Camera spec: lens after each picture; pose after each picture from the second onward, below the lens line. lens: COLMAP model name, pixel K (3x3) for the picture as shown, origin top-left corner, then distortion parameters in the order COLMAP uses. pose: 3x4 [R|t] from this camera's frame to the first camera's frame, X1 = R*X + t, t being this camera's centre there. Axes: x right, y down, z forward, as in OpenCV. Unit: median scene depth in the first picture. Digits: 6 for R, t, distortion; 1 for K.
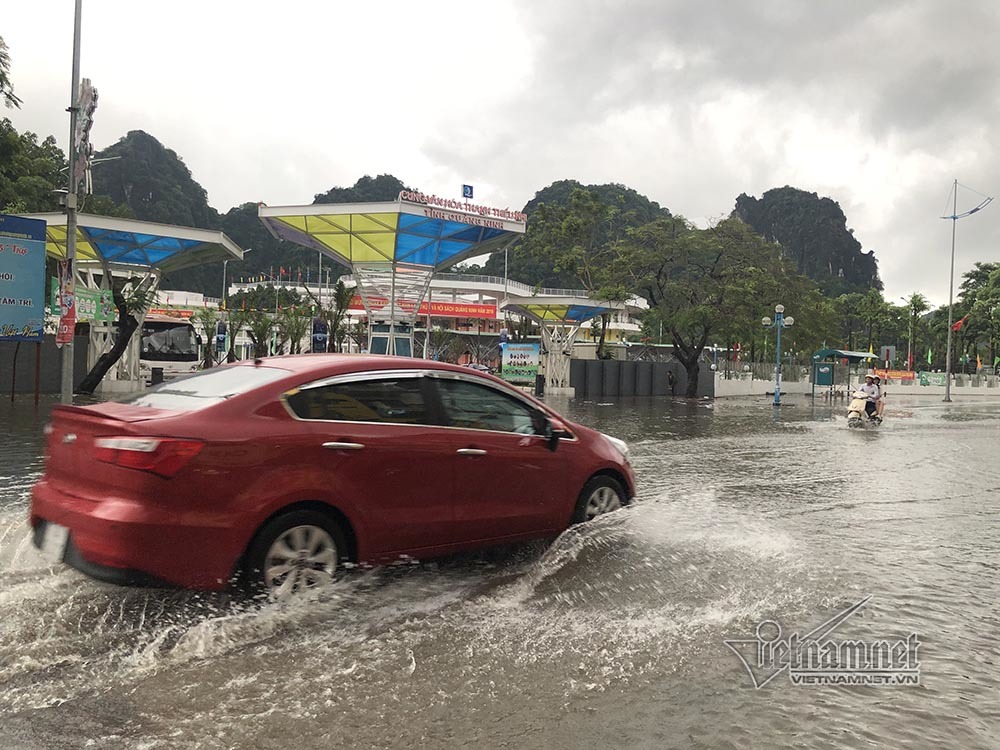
lens RADIAL K [[814.7, 0, 500.0], [0, 814.7, 375.0], [0, 0, 1]] dist [0.011906, 0.001318]
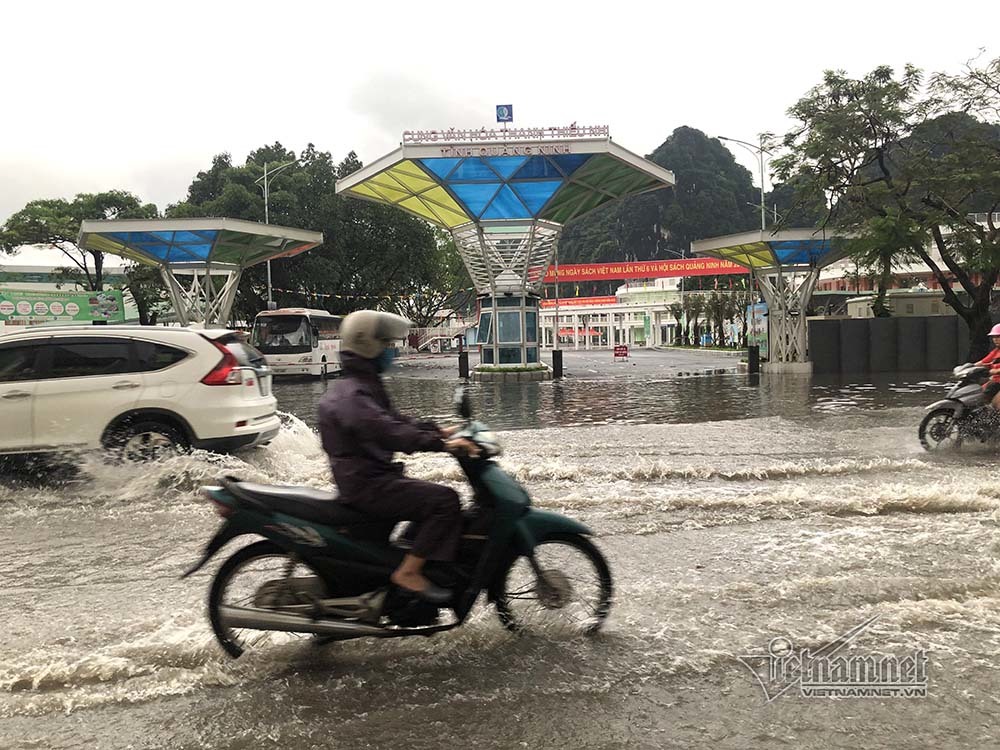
lens RADIAL K [[814.7, 0, 500.0], [0, 814.7, 375.0], [0, 0, 1]] dist [0.011906, 0.001318]
pose [[0.765605, -0.029653, -0.642628, 0.334646], [0.044520, 0.998984, 0.006943, 0.009136], [0.641769, -0.033926, 0.766147, 0.315204]]
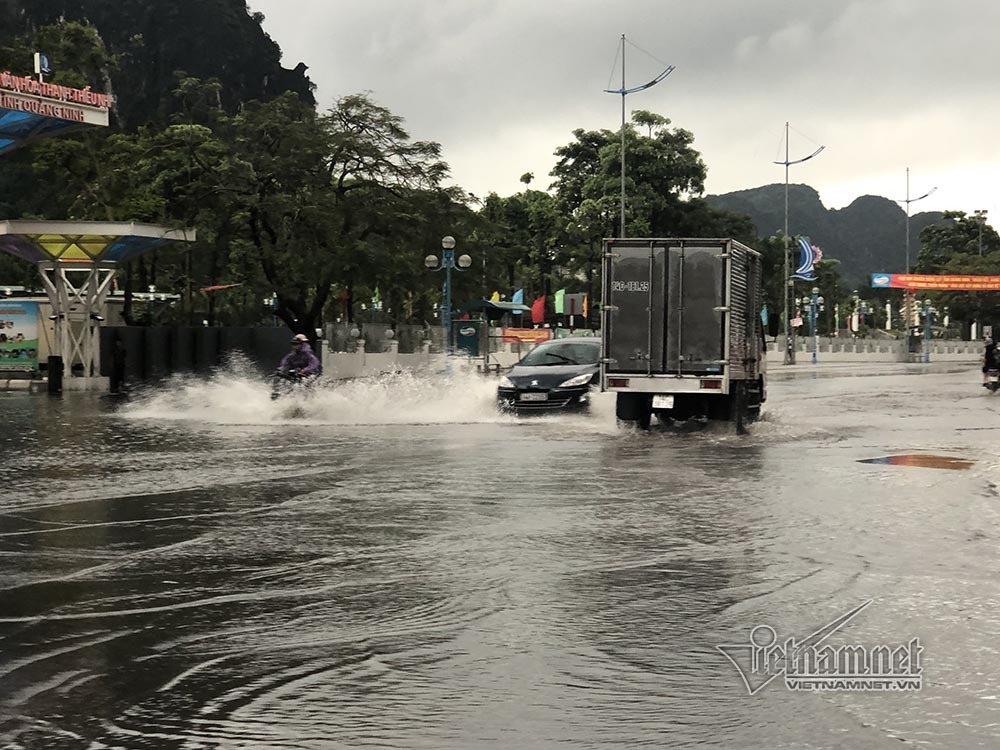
lens RADIAL K [[2607.5, 0, 500.0], [0, 2607.5, 375.0], [0, 0, 1]] dist [-0.478730, 9.866602]
pose [[0.829082, -0.039429, 0.557735, -0.708120], [0.034475, 0.999217, 0.019392, -0.011723], [-0.558063, 0.003150, 0.829793, -0.677275]]
